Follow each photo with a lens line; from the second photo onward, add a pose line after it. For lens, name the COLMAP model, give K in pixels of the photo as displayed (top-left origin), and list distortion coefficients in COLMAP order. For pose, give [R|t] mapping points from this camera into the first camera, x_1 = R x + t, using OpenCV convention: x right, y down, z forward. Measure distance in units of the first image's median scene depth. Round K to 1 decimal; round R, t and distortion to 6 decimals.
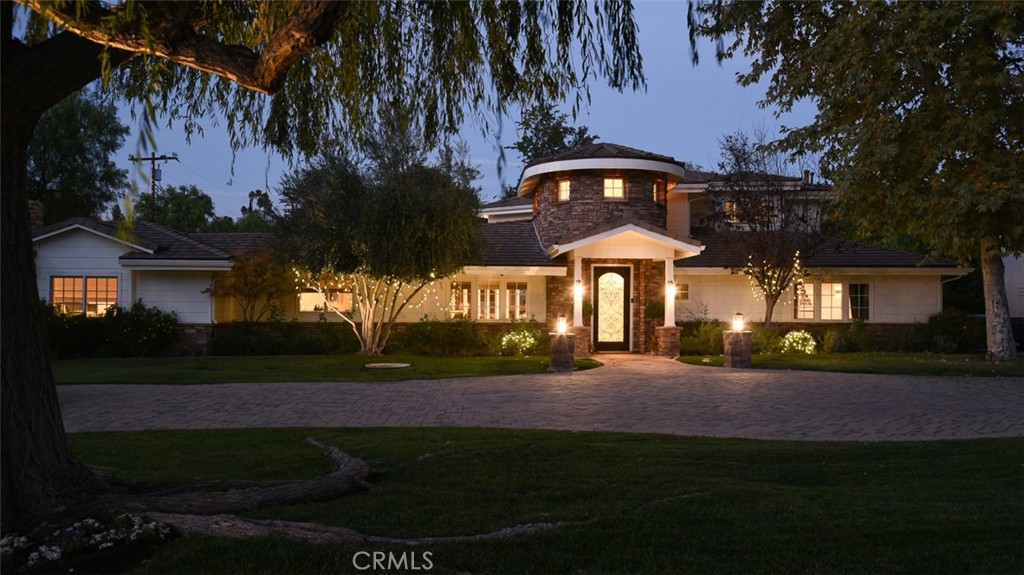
lens RADIAL K [[708.6, 0, 512.0], [0, 708.6, 287.5], [0, 0, 1]] dist [-0.006094, -0.000862]
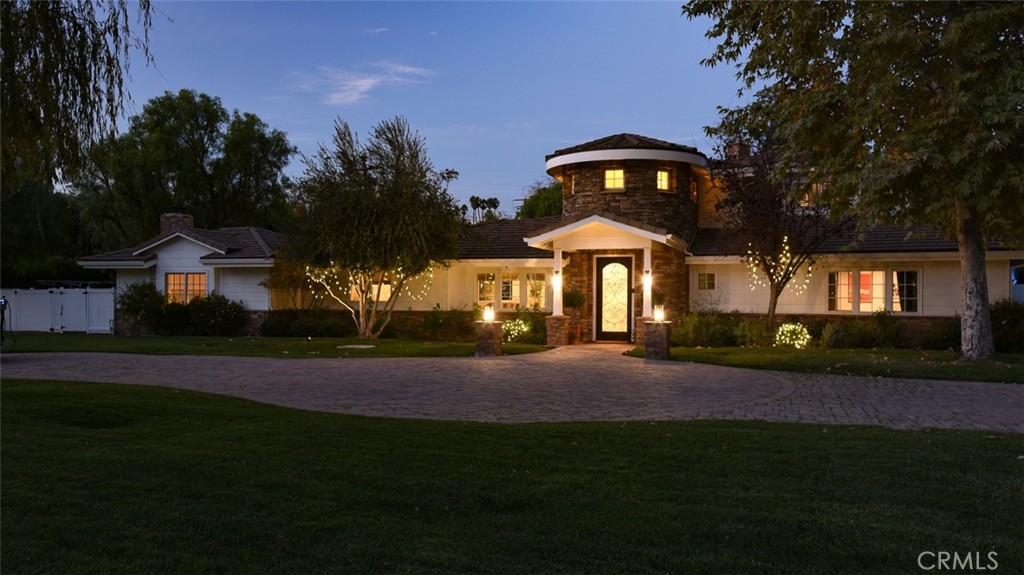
lens RADIAL K [[708.6, 0, 512.0], [0, 708.6, 287.5], [0, 0, 1]] dist [-0.006094, -0.000862]
pose [[0.933465, -0.003755, -0.358648, 0.397090], [0.008427, 0.999899, 0.011464, 0.000938], [0.358569, -0.013723, 0.933402, 0.008733]]
